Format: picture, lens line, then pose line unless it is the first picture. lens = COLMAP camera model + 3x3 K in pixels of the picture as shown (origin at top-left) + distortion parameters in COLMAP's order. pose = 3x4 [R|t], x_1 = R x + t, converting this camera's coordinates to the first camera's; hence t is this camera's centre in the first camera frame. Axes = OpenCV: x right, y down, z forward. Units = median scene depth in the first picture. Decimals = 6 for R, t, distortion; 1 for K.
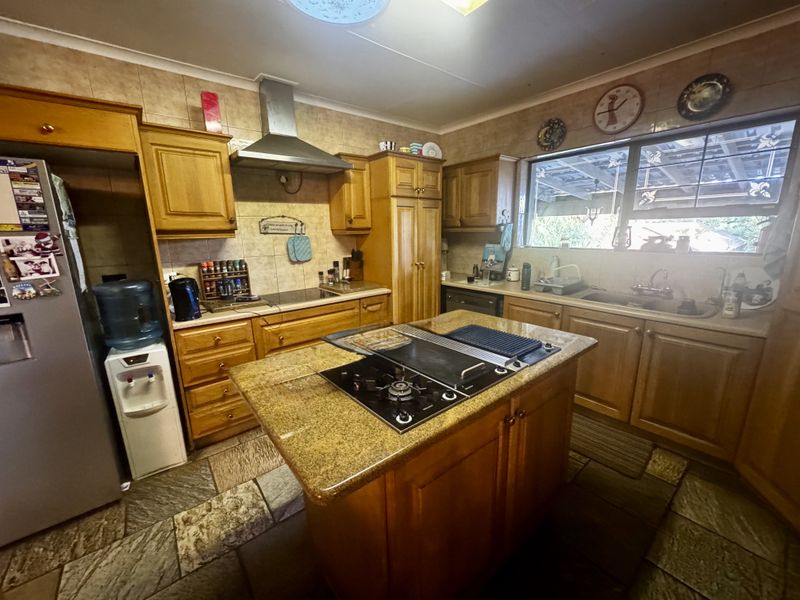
lens RADIAL K [[322.3, 0, 402.0], [0, 322.3, 301.6], [0, 0, 1]] dist [0.001939, 0.000319]
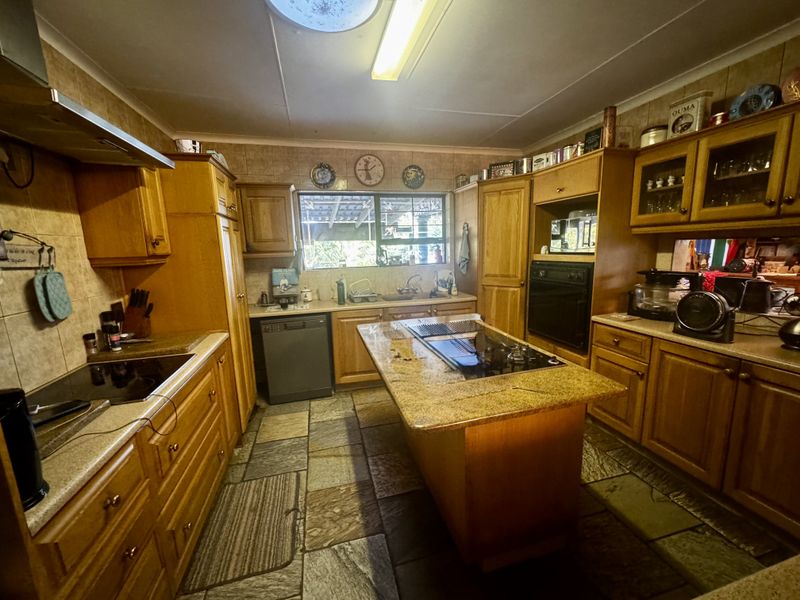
lens RADIAL K [[322.3, 0, 401.7], [0, 322.3, 299.9], [0, 0, 1]] dist [0.001939, 0.000319]
pose [[0.414924, -0.144300, 0.898340, -0.544428], [0.224663, 0.973020, 0.052528, -0.061405], [-0.881683, 0.180029, 0.436148, 0.289340]]
